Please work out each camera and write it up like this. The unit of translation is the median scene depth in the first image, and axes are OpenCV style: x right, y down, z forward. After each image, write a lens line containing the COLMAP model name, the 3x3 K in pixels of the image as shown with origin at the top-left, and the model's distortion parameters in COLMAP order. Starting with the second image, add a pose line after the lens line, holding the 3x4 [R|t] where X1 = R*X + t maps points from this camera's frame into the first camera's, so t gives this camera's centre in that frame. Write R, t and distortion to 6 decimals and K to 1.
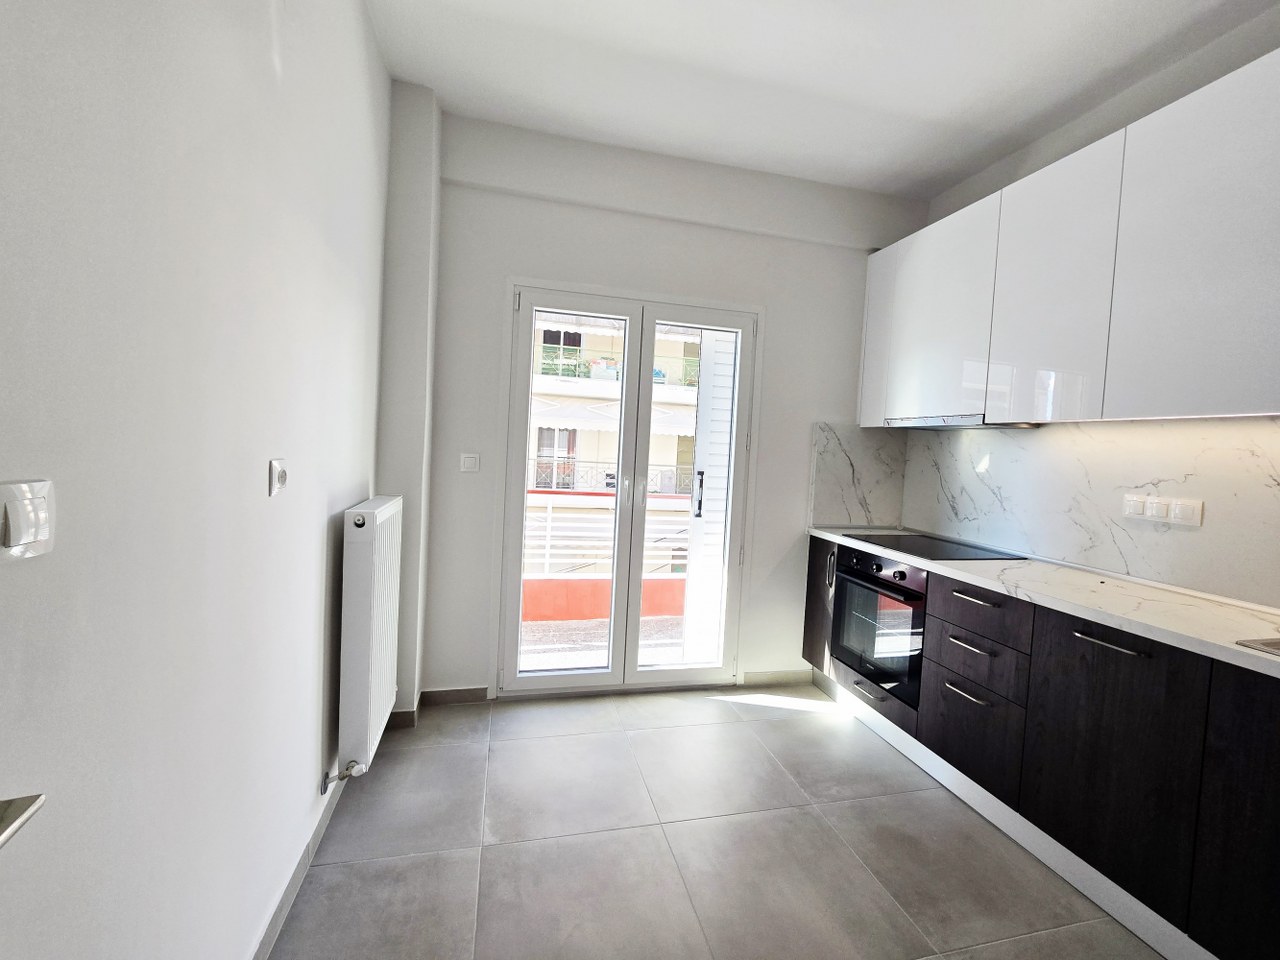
lens RADIAL K [[526.4, 0, 641.4], [0, 526.4, 466.1], [0, 0, 1]] dist [0.001331, 0.000064]
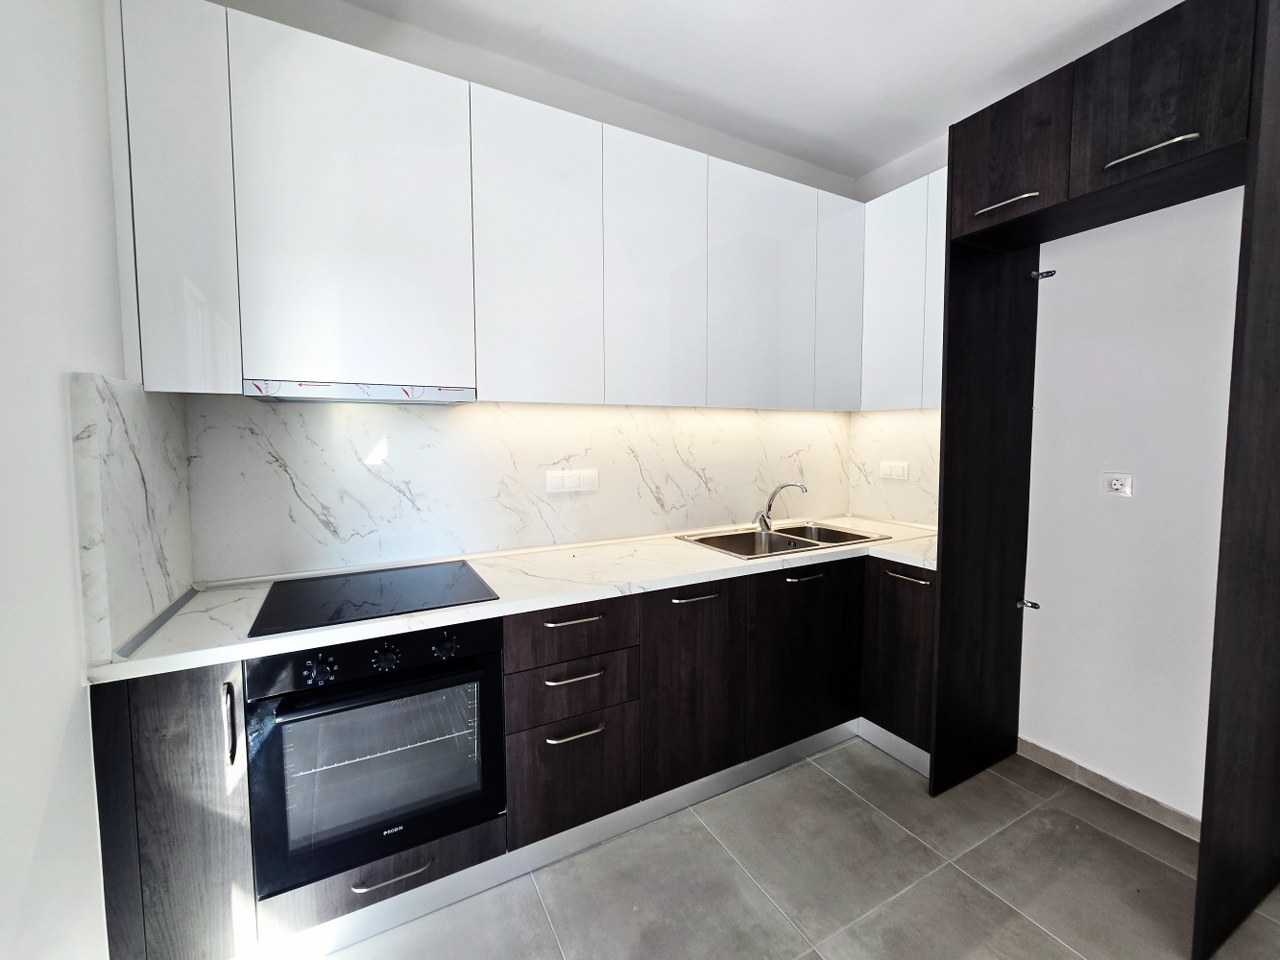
lens RADIAL K [[527.0, 0, 641.5], [0, 527.0, 466.7], [0, 0, 1]] dist [-0.003062, -0.000473]
pose [[-0.234679, -0.115169, 0.965226, -0.111794], [0.023991, 0.991968, 0.124193, -0.060270], [-0.971777, 0.052303, -0.230031, 0.759506]]
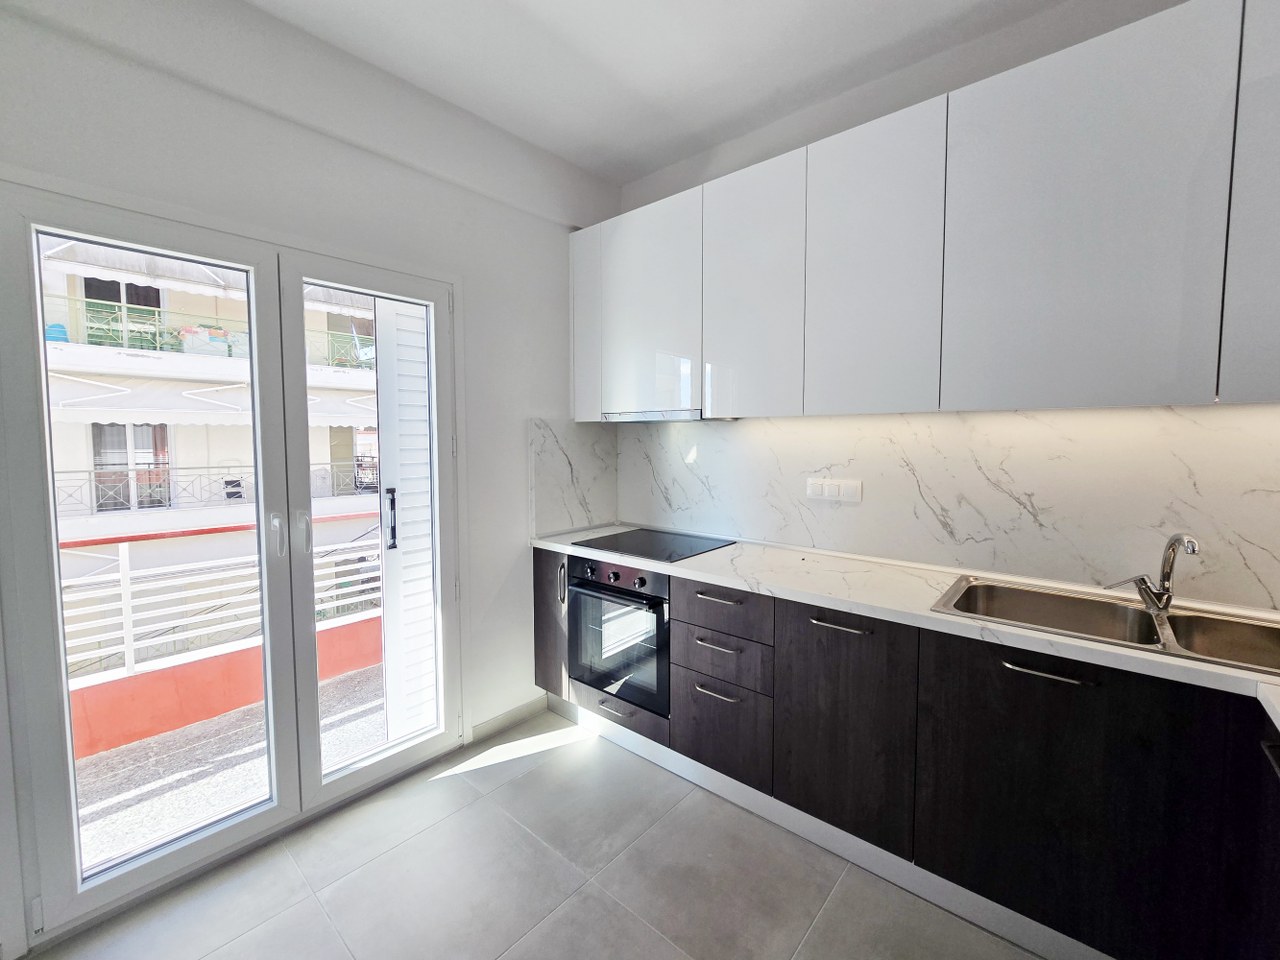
lens RADIAL K [[527.0, 0, 641.5], [0, 527.0, 466.7], [0, 0, 1]] dist [-0.003062, -0.000473]
pose [[0.818854, -0.086622, 0.567429, -0.020204], [0.065788, 0.996196, 0.057138, -0.043814], [-0.570220, -0.009457, 0.821438, 0.189089]]
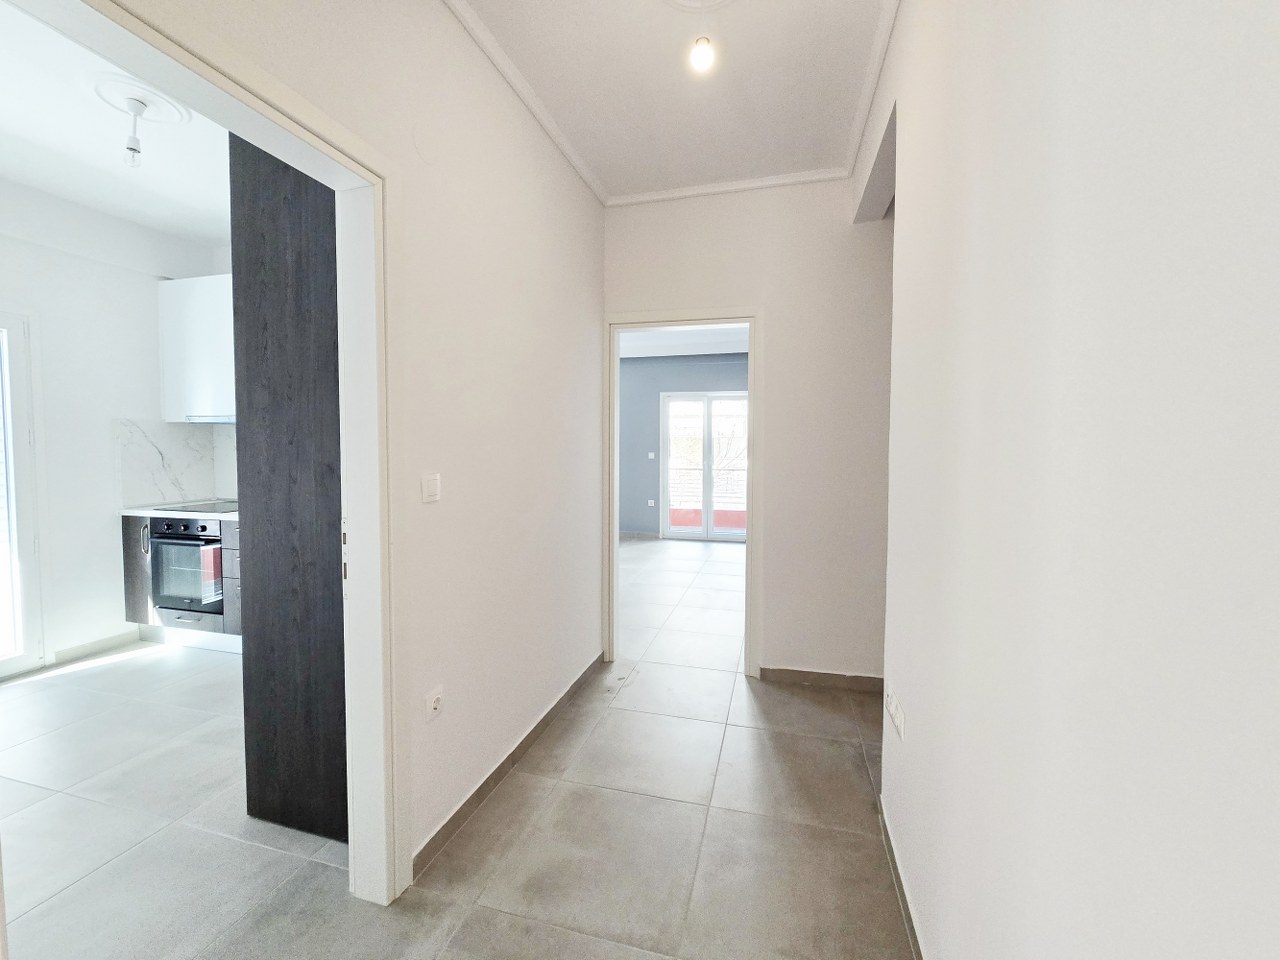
lens RADIAL K [[521.2, 0, 637.0], [0, 521.2, 468.4], [0, 0, 1]] dist [-0.002998, -0.000297]
pose [[0.494142, -0.089142, 0.864799, -0.106501], [0.056091, 0.995926, 0.070609, 0.010602], [-0.867570, 0.013617, 0.497129, -0.598606]]
